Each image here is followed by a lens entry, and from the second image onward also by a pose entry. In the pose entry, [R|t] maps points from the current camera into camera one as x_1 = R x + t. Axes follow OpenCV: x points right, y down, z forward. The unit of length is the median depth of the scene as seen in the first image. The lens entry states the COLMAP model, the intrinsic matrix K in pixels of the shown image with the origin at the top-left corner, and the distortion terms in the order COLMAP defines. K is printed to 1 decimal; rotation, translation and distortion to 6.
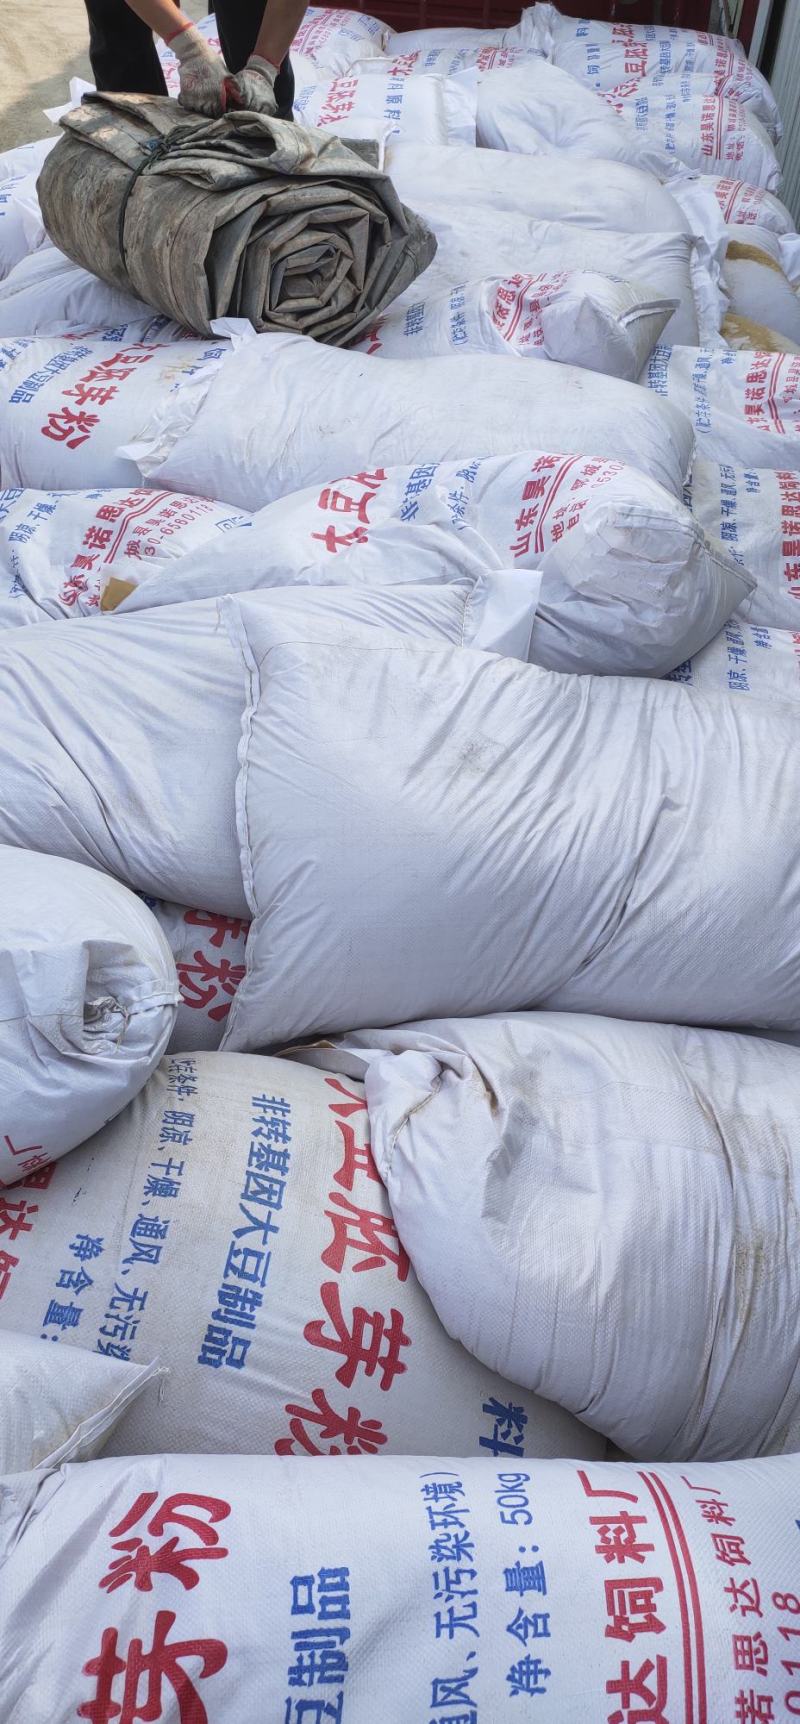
lens RADIAL K [[1491.1, 0, 418.2], [0, 1491.1, 874.1], [0, 0, 1]] dist [0.088696, -0.088777]
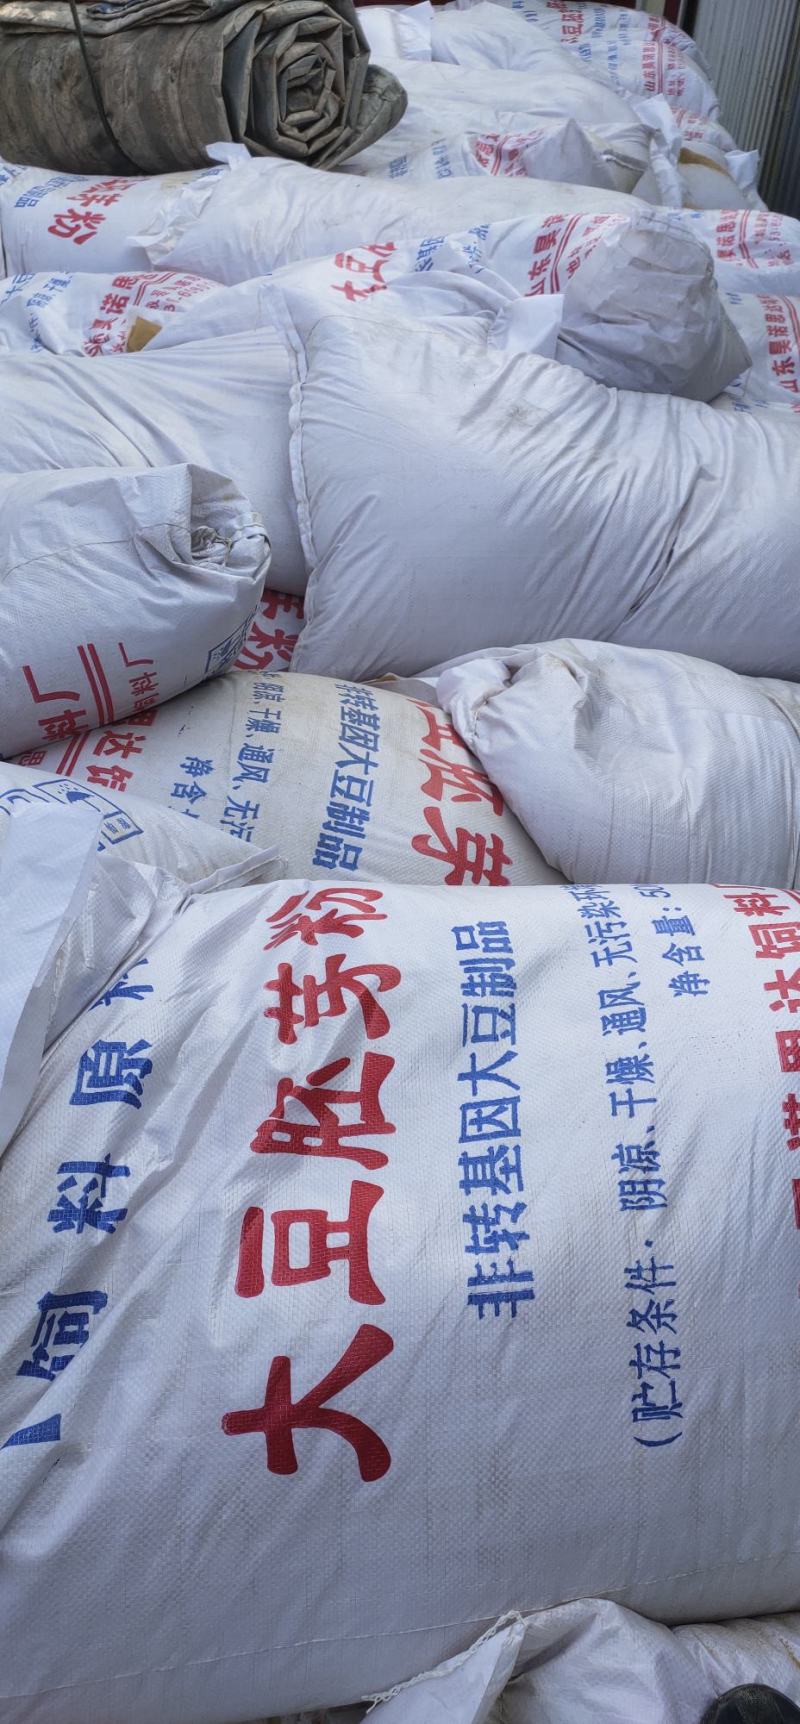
lens RADIAL K [[1491.1, 0, 420.4], [0, 1491.1, 896.2], [0, 0, 1]] dist [0.088696, -0.088777]
pose [[0.997946, -0.024073, 0.059369, -0.102009], [0.026943, 0.998483, -0.048028, 0.302260], [-0.058123, 0.049529, 0.997080, -0.014832]]
